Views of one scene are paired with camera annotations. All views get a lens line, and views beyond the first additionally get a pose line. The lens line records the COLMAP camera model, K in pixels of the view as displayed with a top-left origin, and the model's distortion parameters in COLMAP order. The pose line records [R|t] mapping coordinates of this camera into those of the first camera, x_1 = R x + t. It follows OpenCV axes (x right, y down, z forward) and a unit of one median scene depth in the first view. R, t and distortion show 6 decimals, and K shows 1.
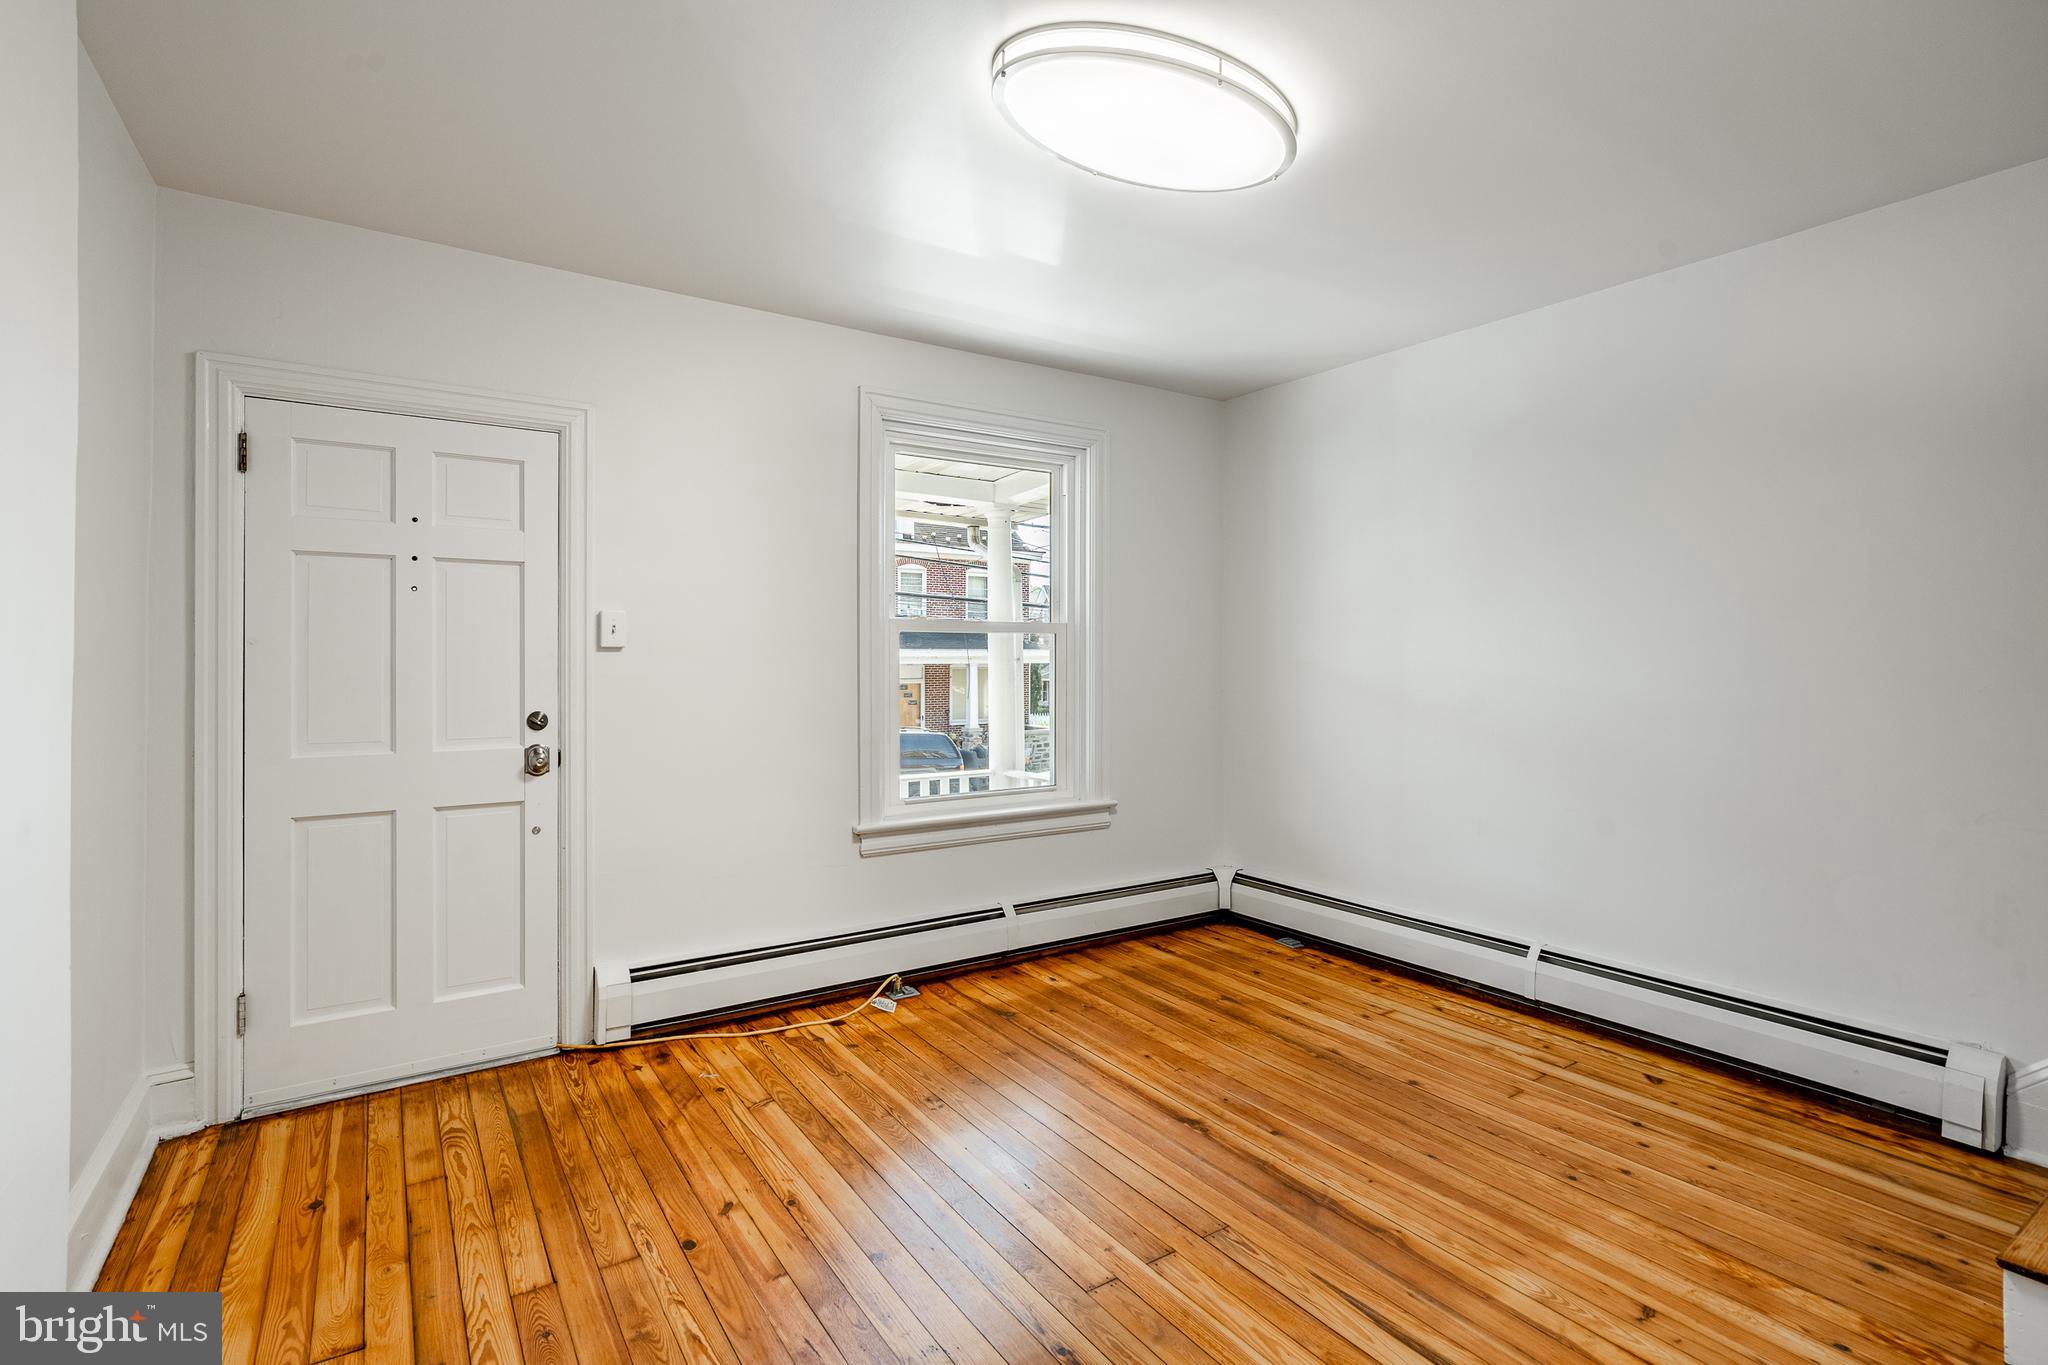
lens RADIAL K [[941.9, 0, 1014.9], [0, 941.9, 664.8], [0, 0, 1]] dist [-0.000827, -0.000061]
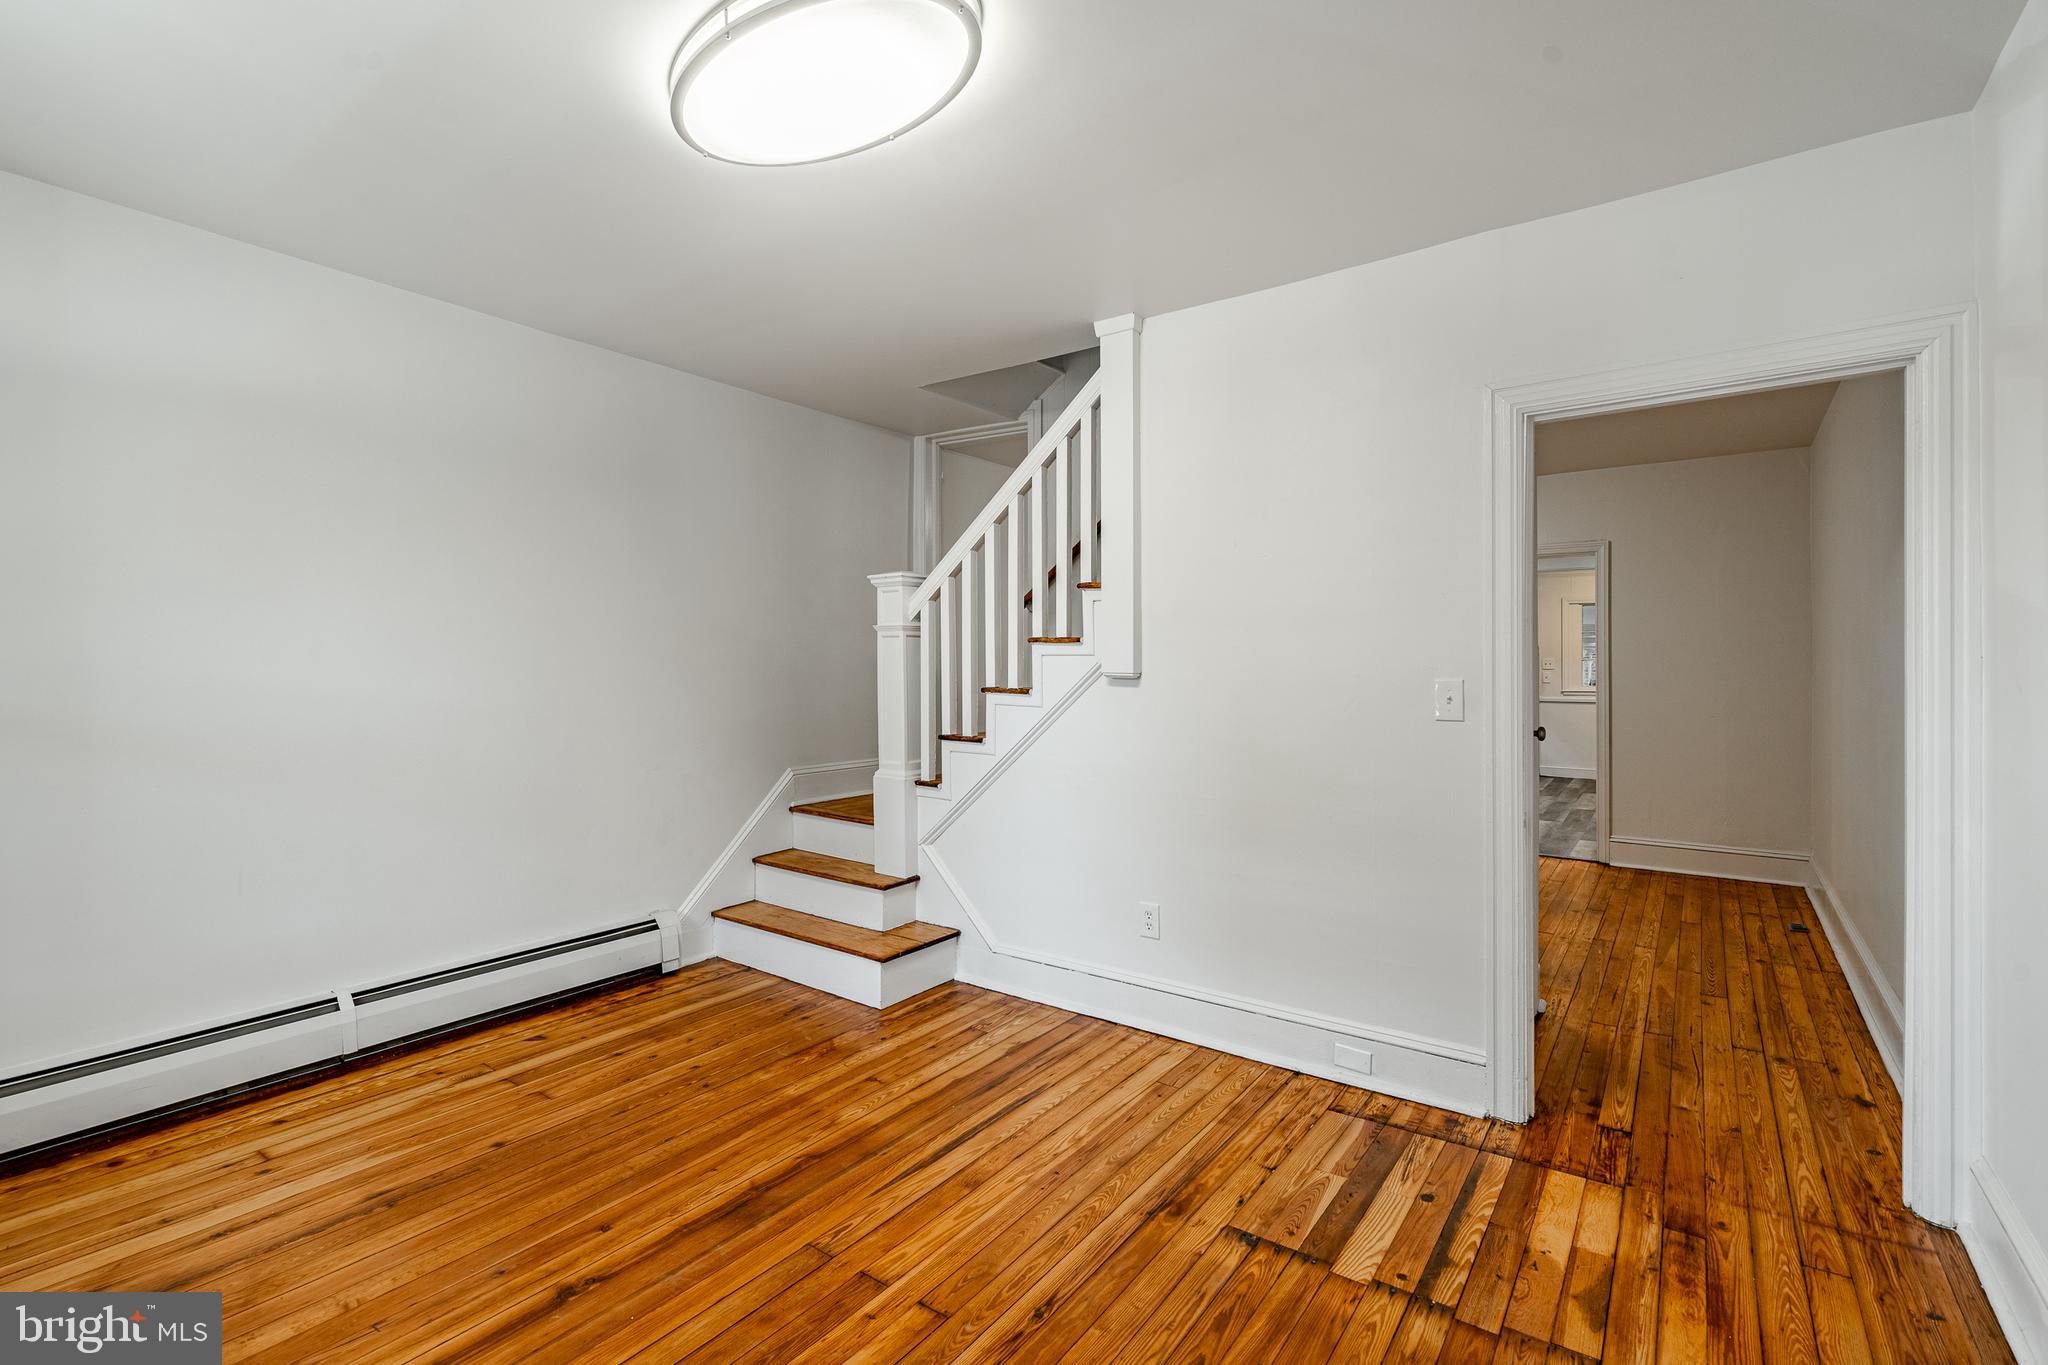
lens RADIAL K [[917.4, 0, 1021.7], [0, 917.4, 655.4], [0, 0, 1]] dist [-0.001923, -0.000055]
pose [[-0.335843, 0.009053, 0.941875, -0.599738], [0.006712, 0.999951, -0.007217, -0.008900], [-0.941894, 0.003898, -0.335887, 0.878687]]
